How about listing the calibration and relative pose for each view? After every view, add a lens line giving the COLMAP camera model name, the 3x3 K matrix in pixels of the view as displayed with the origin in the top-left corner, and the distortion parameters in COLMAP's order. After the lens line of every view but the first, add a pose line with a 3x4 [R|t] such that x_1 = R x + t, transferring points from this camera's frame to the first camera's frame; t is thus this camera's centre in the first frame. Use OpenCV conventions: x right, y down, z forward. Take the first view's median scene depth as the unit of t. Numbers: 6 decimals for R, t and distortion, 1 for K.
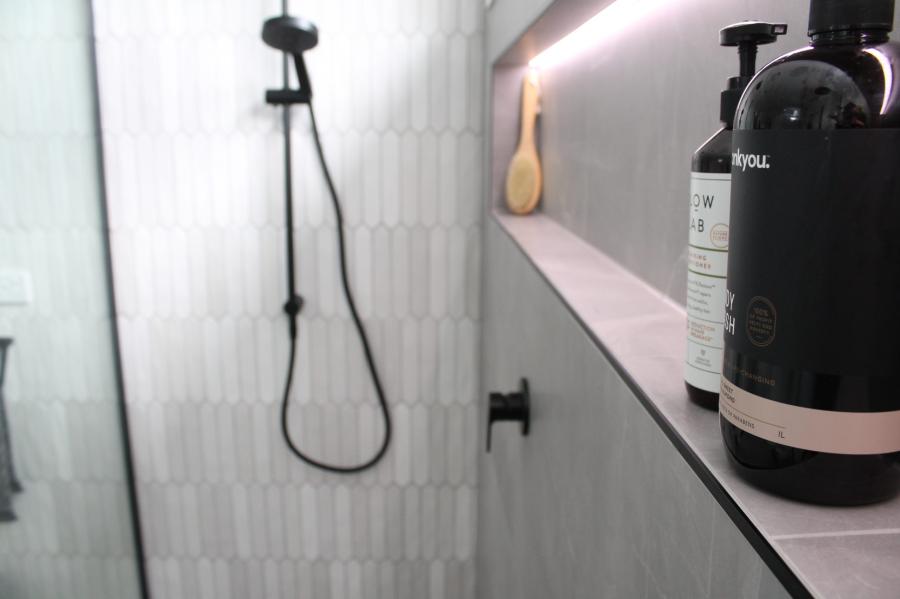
lens RADIAL K [[744.8, 0, 441.4], [0, 744.8, 305.6], [0, 0, 1]] dist [-0.167818, 0.145916]
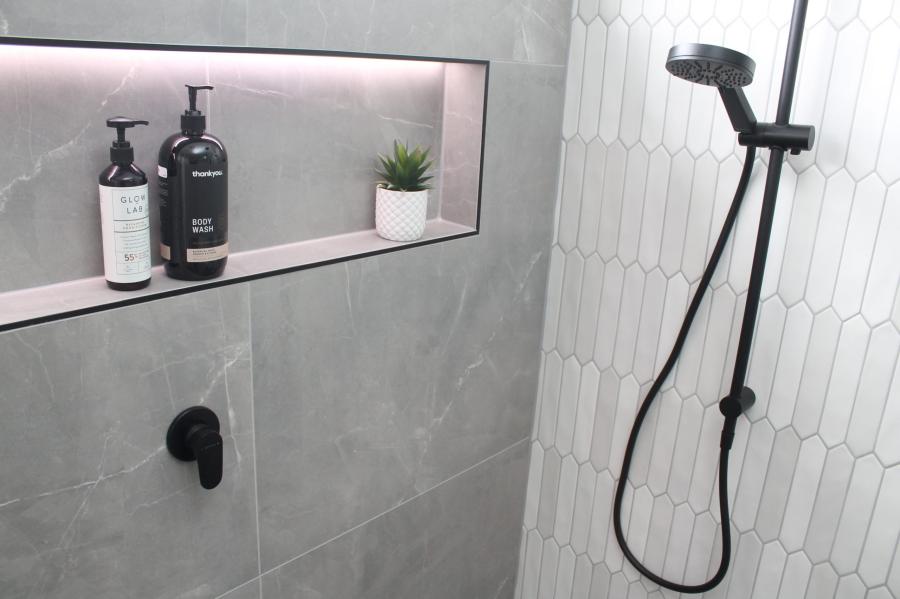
lens RADIAL K [[758.6, 0, 442.8], [0, 758.6, 304.7], [0, 0, 1]] dist [-0.172211, 0.153034]
pose [[-0.728583, -0.244569, 0.639807, -0.430570], [0.103625, 0.883975, 0.455907, -0.181808], [-0.677074, 0.398466, -0.618705, 0.436732]]
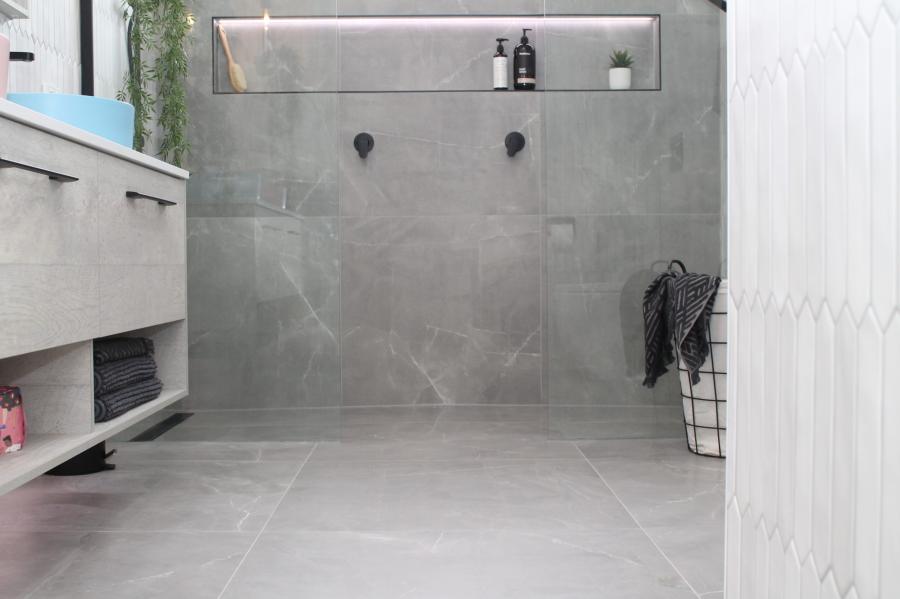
lens RADIAL K [[1063.1, 0, 450.0], [0, 1063.1, 299.5], [0, 0, 1]] dist [-0.089241, 0.083203]
pose [[-0.003949, -0.039683, 0.999205, -2.420445], [0.232892, 0.971700, 0.039511, 0.386707], [-0.972495, 0.232863, 0.005405, 0.464610]]
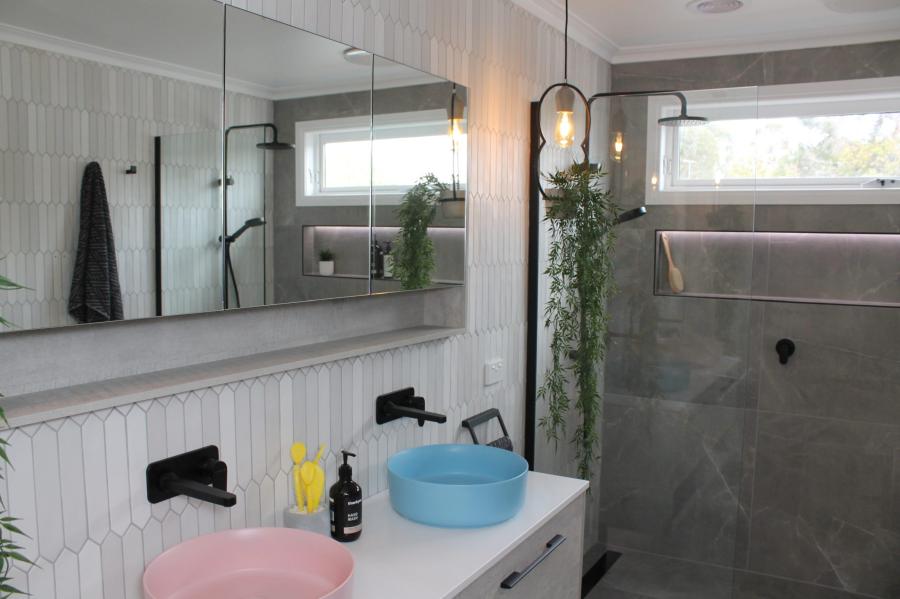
lens RADIAL K [[758.6, 0, 442.8], [0, 758.6, 304.7], [0, 0, 1]] dist [-0.172211, 0.153034]
pose [[0.527052, -0.078149, 0.846232, -1.985276], [0.183387, 0.982761, -0.023460, -0.143668], [-0.829811, 0.167553, 0.532297, 0.294111]]
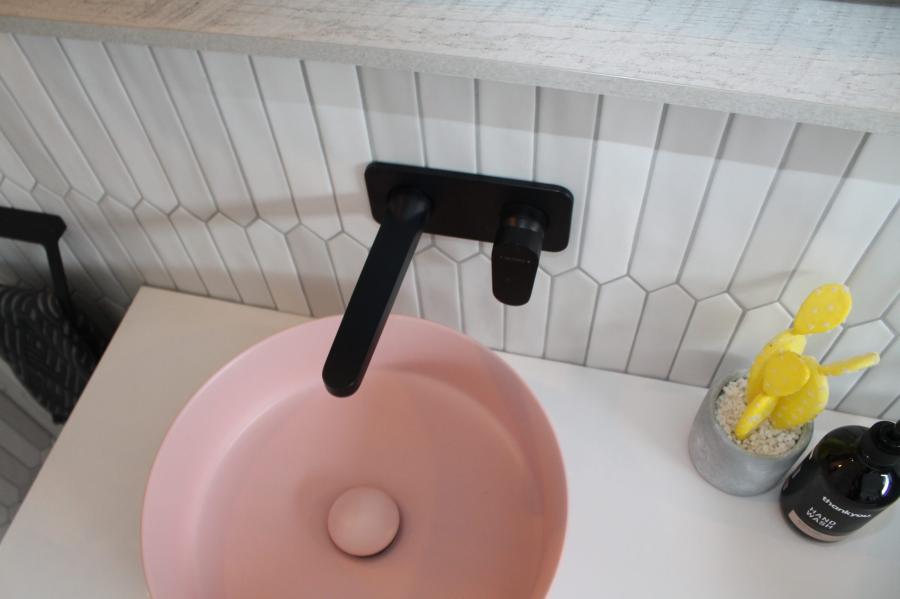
lens RADIAL K [[758.6, 0, 442.8], [0, 758.6, 304.7], [0, 0, 1]] dist [-0.172211, 0.153034]
pose [[0.963463, 0.178682, -0.199529, -1.359095], [0.003771, 0.735829, 0.677157, -0.250271], [0.267815, -0.653168, 0.708270, 0.725577]]
